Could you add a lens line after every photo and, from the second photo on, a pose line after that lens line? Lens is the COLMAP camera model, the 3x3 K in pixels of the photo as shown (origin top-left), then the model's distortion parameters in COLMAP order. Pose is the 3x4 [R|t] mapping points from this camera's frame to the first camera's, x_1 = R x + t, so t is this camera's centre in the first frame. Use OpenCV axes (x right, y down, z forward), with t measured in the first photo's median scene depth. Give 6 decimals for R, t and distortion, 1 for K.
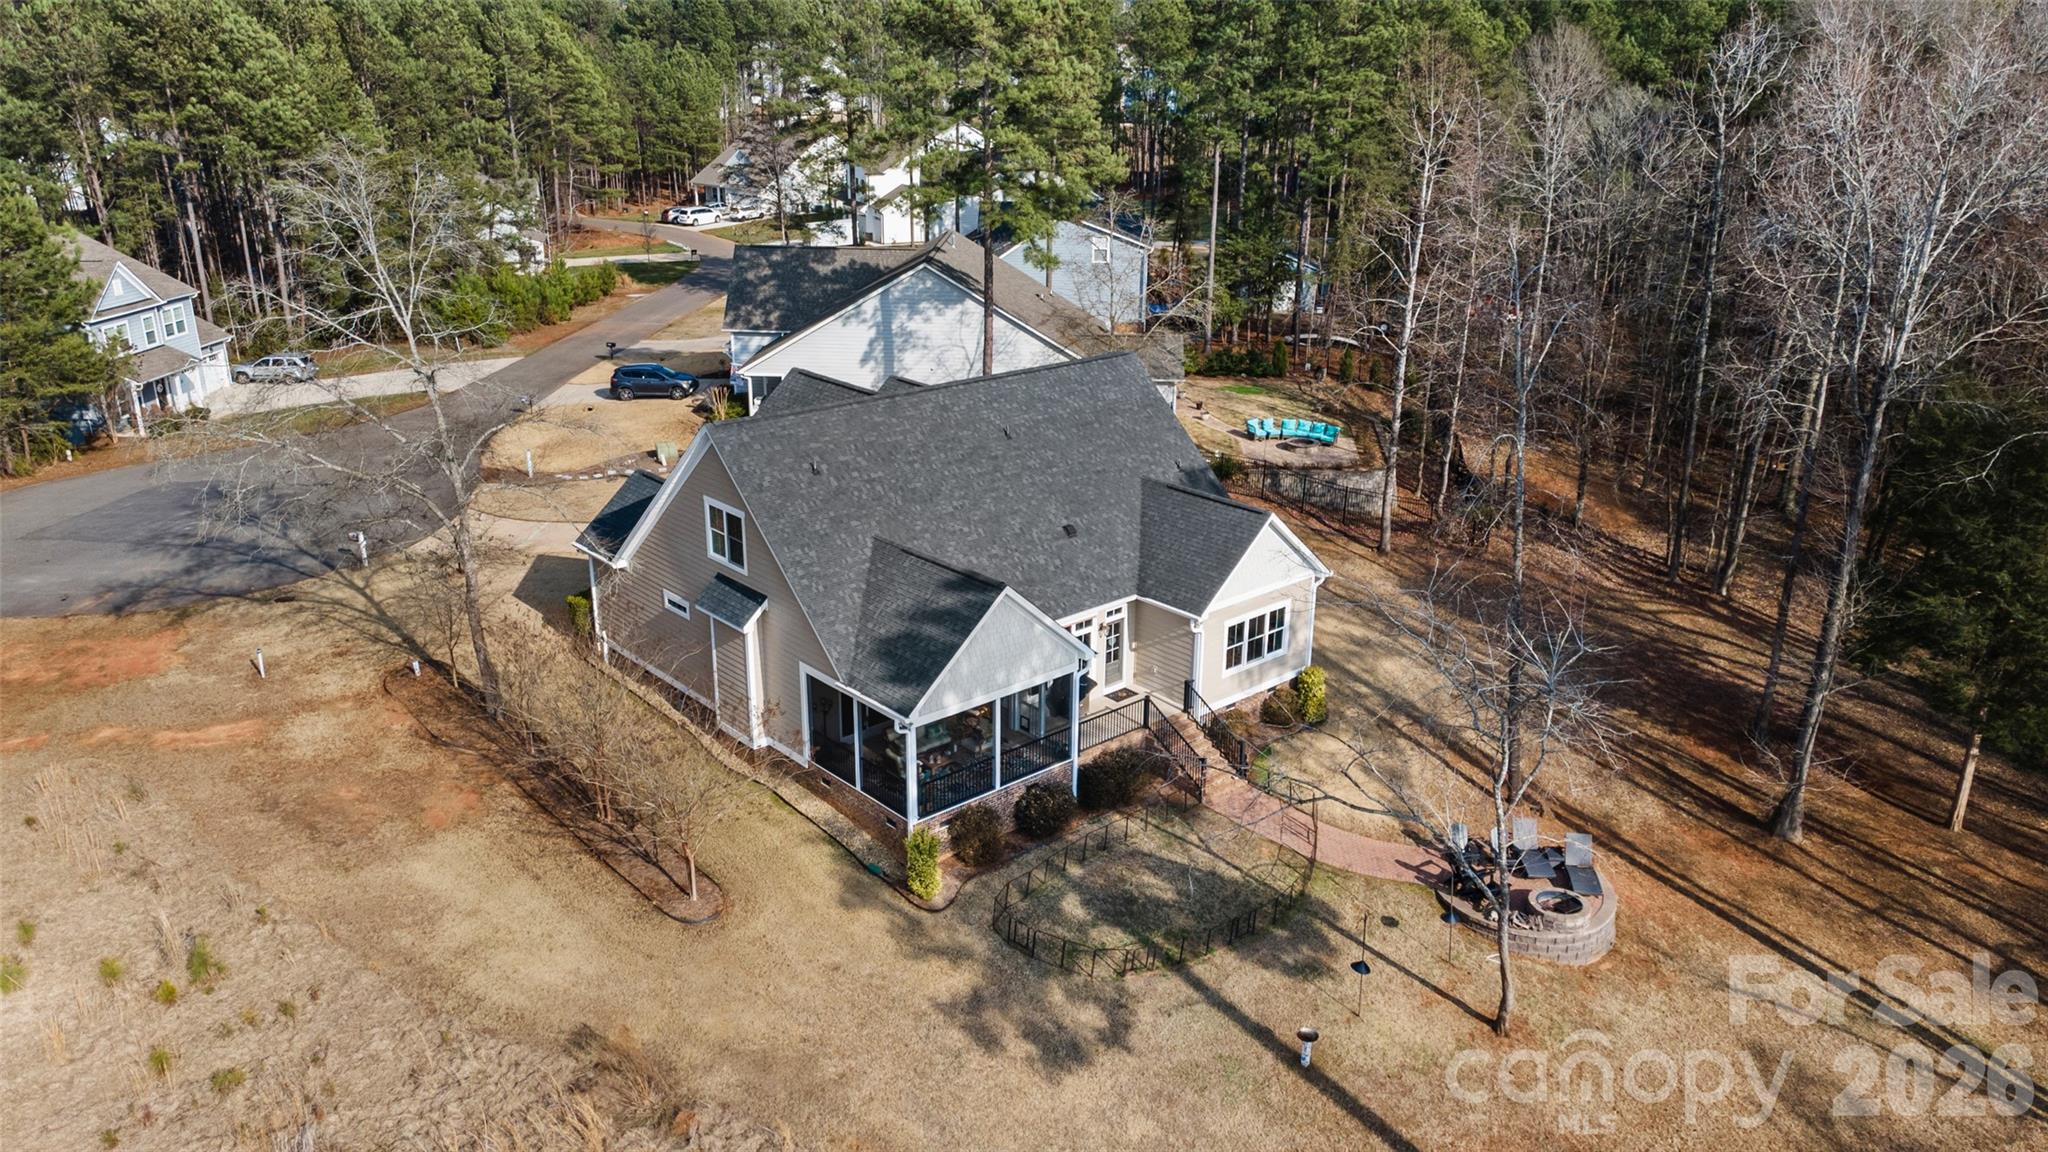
lens RADIAL K [[1476.4, 0, 1062.5], [0, 1476.4, 575.4], [0, 0, 1]] dist [0.053127, 0.000082]
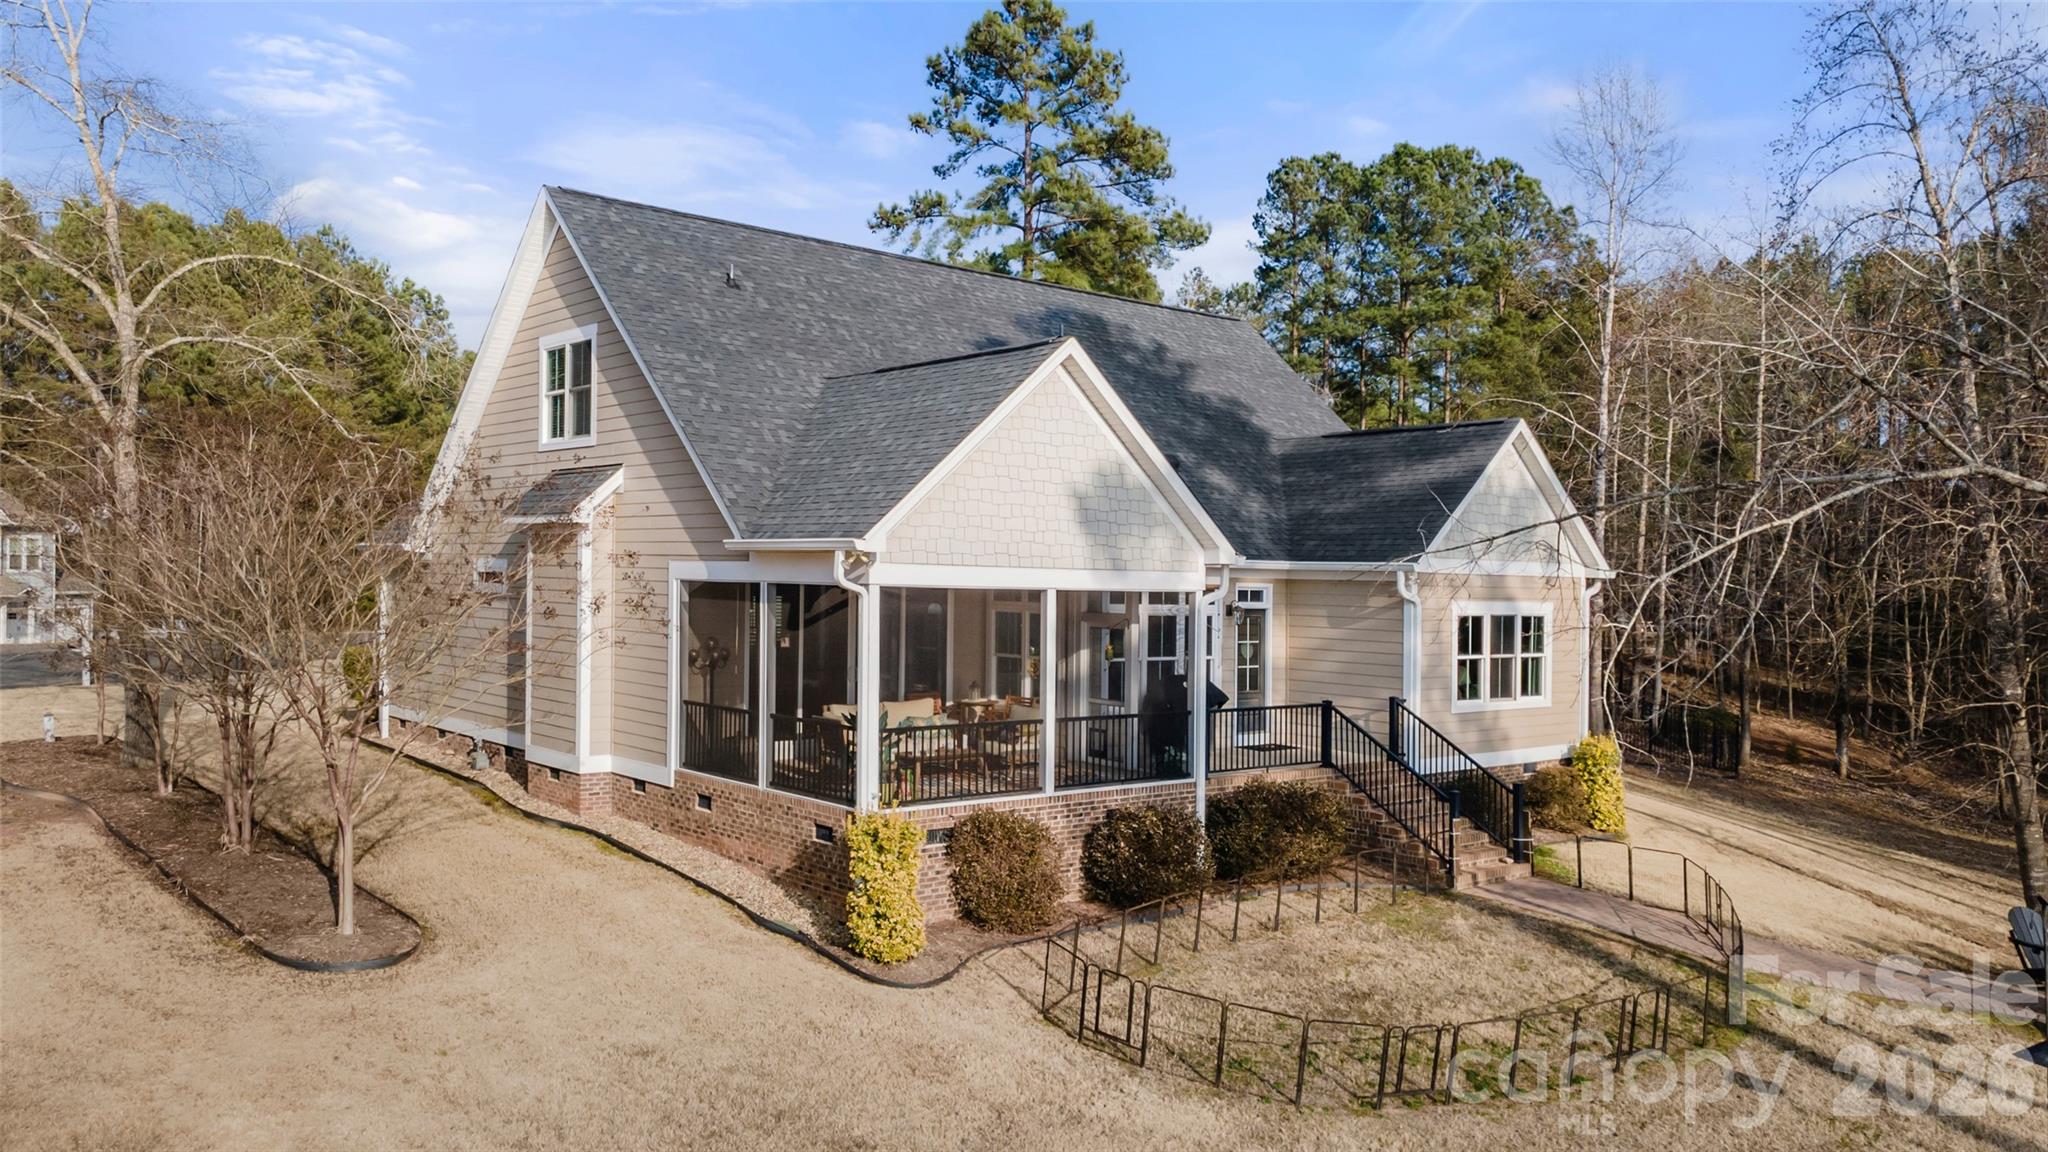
lens RADIAL K [[1520.4, 0, 1024.0], [0, 1520.4, 576.0], [0, 0, 1]] dist [0.038014, 0.000167]
pose [[0.998977, -0.006964, -0.044691, -0.027983], [-0.007909, 0.945952, -0.324211, 0.226903], [0.044533, 0.324233, 0.944929, 0.480592]]
